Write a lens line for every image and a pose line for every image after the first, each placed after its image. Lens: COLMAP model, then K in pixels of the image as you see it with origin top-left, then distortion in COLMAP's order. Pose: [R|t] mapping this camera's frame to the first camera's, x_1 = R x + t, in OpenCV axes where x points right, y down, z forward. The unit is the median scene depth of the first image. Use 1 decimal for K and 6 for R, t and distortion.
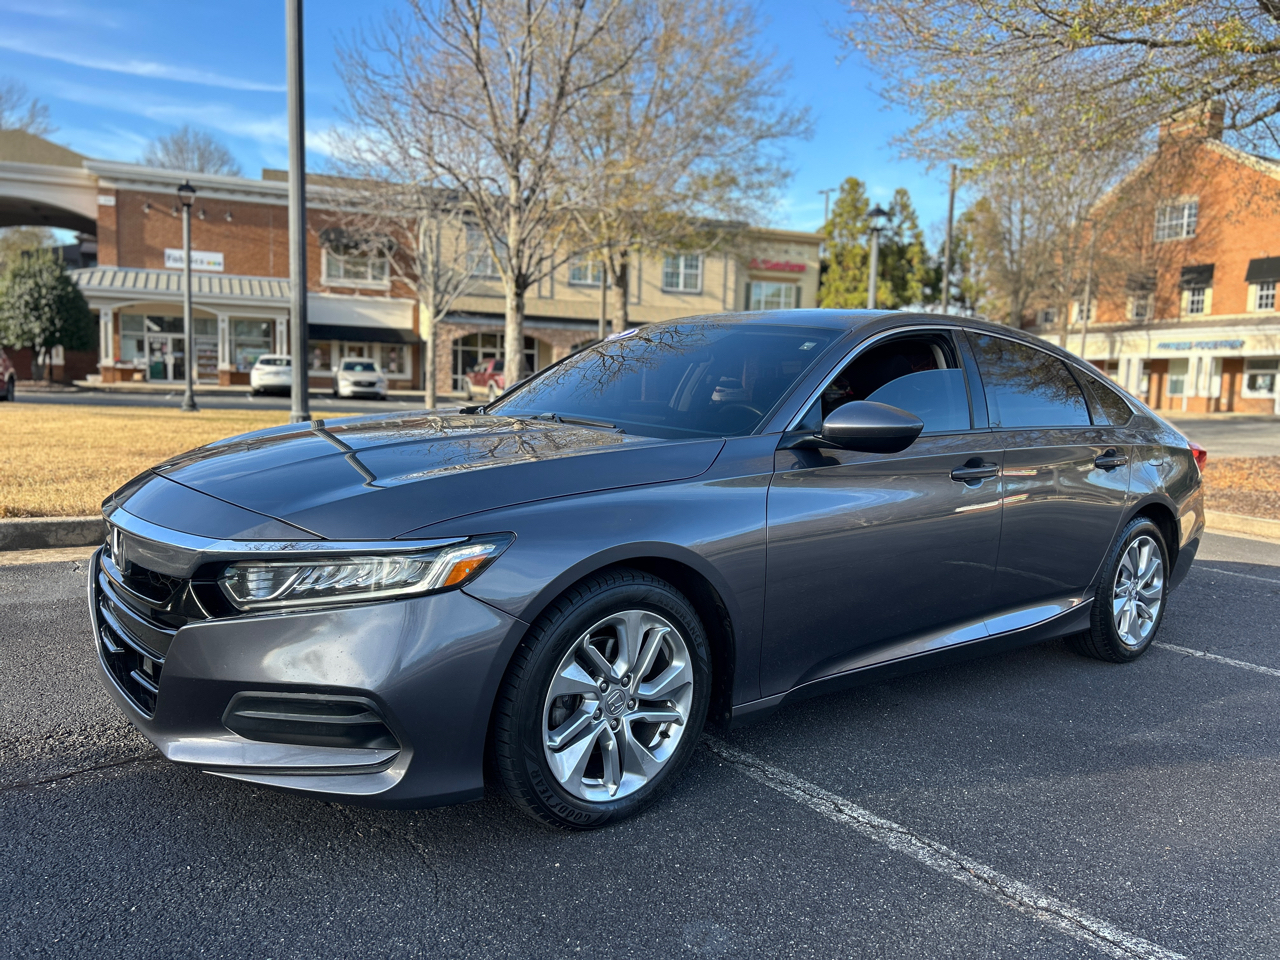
lens RADIAL K [[972.0, 0, 639.8], [0, 972.0, 482.6], [0, 0, 1]] dist [0.059697, -0.061439]
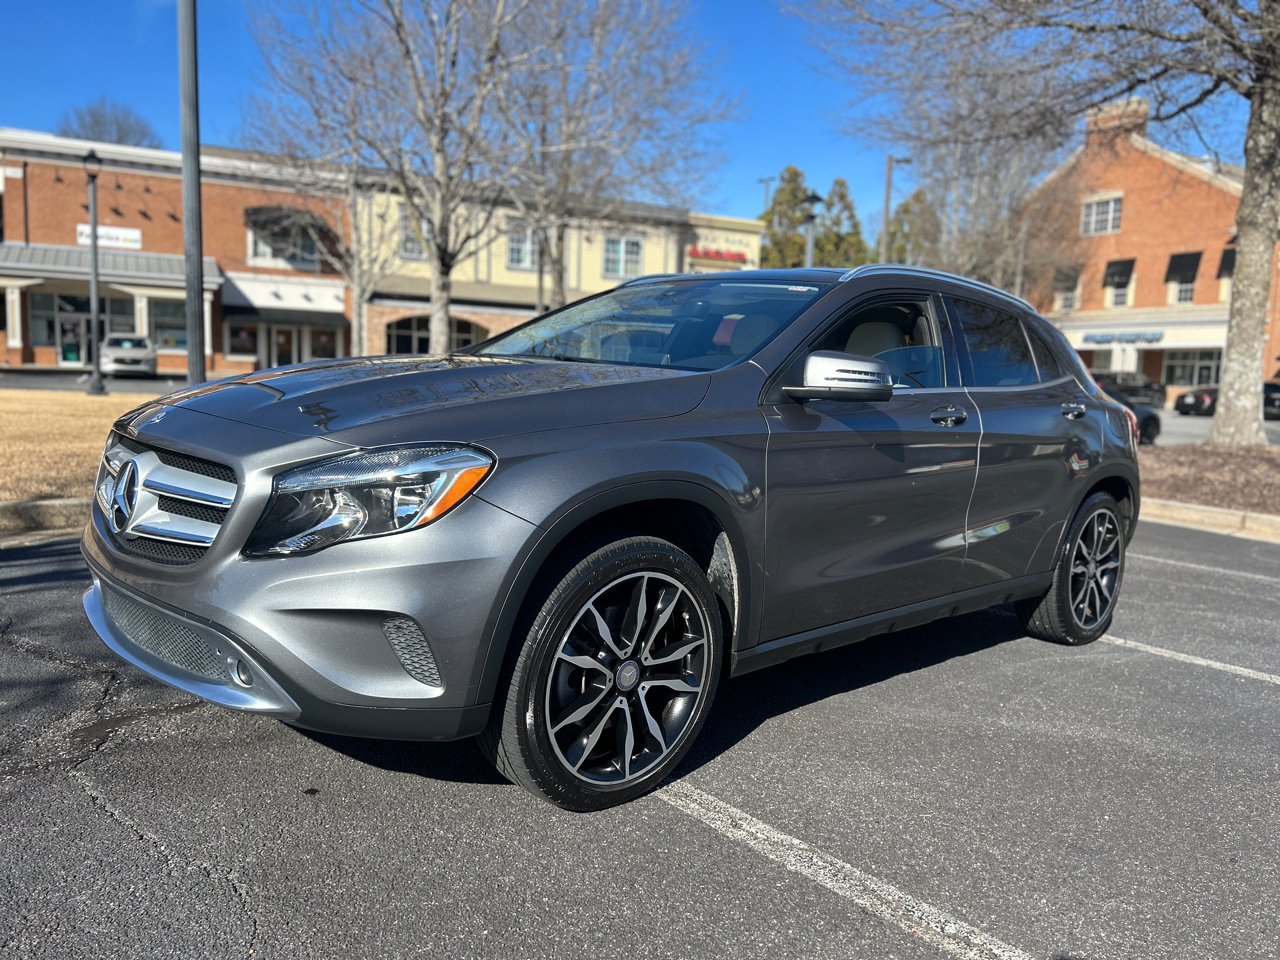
lens RADIAL K [[972.0, 0, 652.6], [0, 972.0, 484.9], [0, 0, 1]] dist [0.059697, -0.061439]
pose [[0.997457, -0.001367, 0.071258, 0.005654], [0.000343, 0.999897, 0.014382, 0.000652], [-0.071270, -0.014321, 0.997354, 0.009876]]
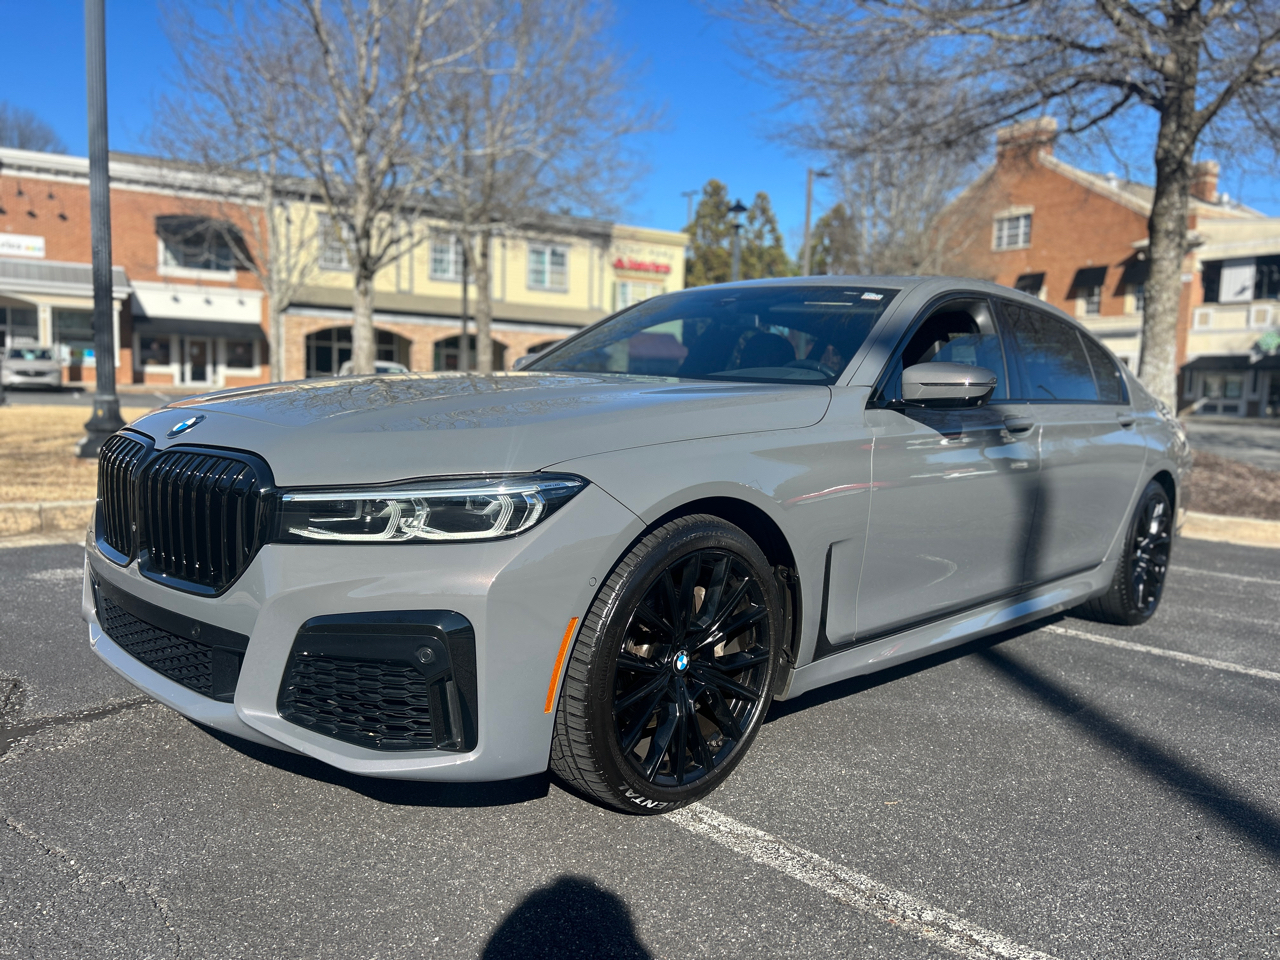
lens RADIAL K [[972.0, 0, 643.0], [0, 972.0, 483.2], [0, 0, 1]] dist [0.059697, -0.061439]
pose [[0.990528, -0.010853, 0.136878, 0.003788], [0.010964, 0.999940, -0.000059, 0.003559], [-0.136869, 0.001560, 0.990588, 0.014034]]
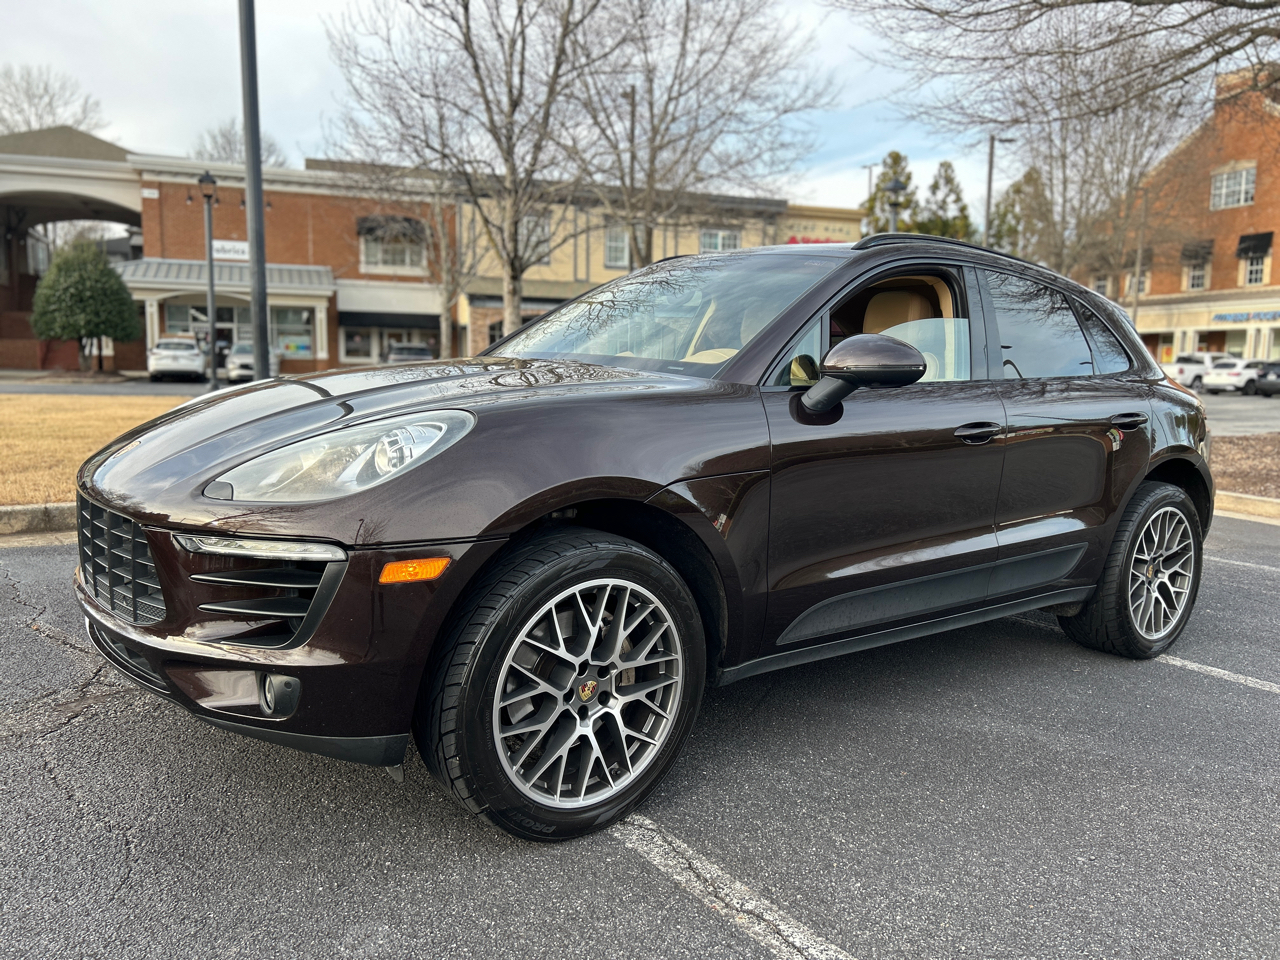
lens RADIAL K [[972.0, 0, 642.0], [0, 972.0, 481.9], [0, 0, 1]] dist [0.059697, -0.061439]
pose [[0.998589, -0.008683, -0.052398, 0.027253], [0.009605, 0.999803, 0.017370, -0.000320], [0.052237, -0.017849, 0.998475, 0.003463]]
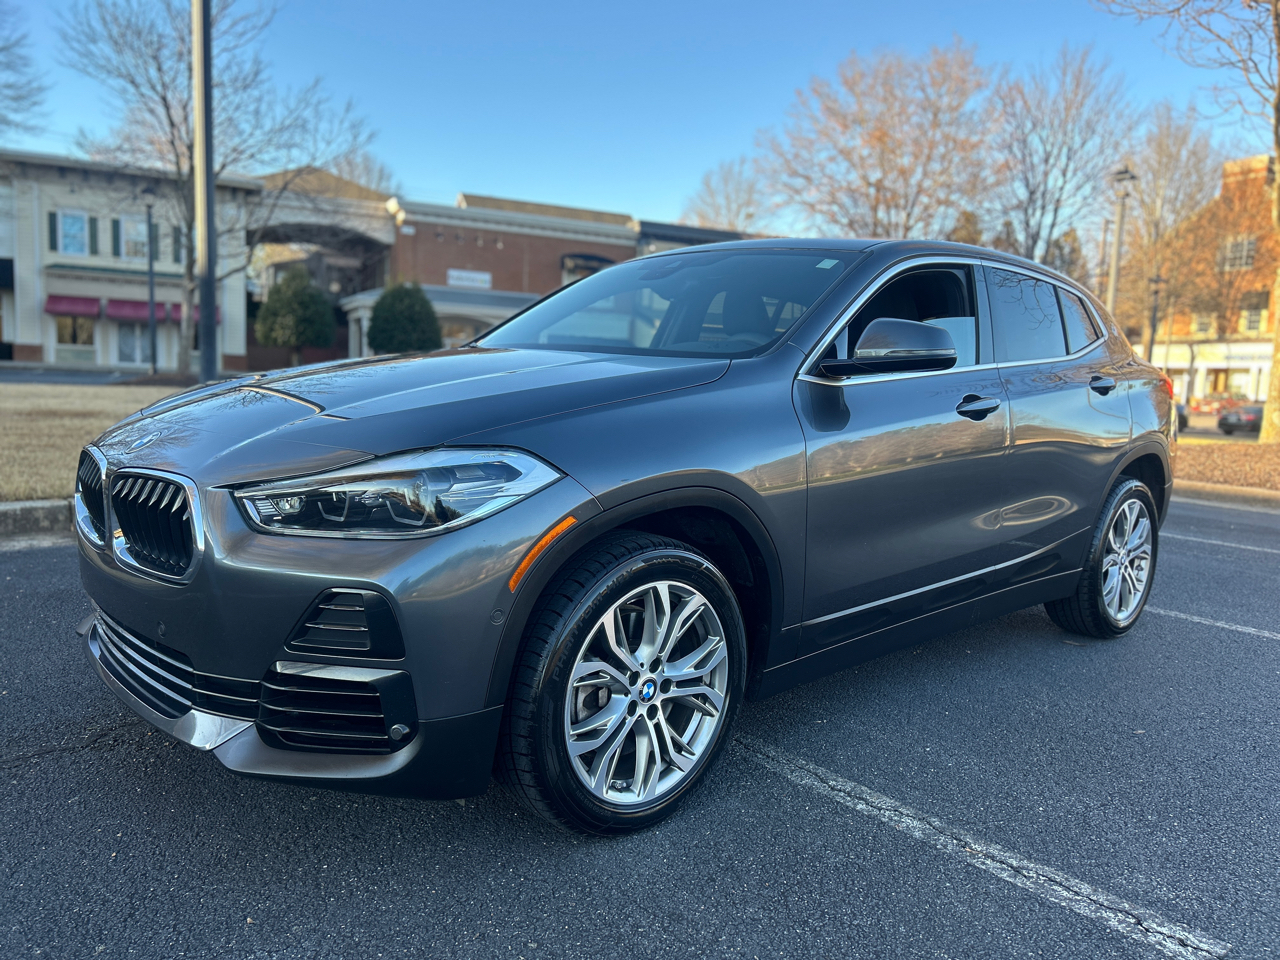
lens RADIAL K [[972.0, 0, 638.6], [0, 972.0, 479.7], [0, 0, 1]] dist [0.059697, -0.061439]
pose [[0.999468, 0.009647, 0.031169, -0.415726], [-0.009544, 0.999948, -0.003475, 0.040123], [-0.031201, 0.003176, 0.999508, -0.336291]]
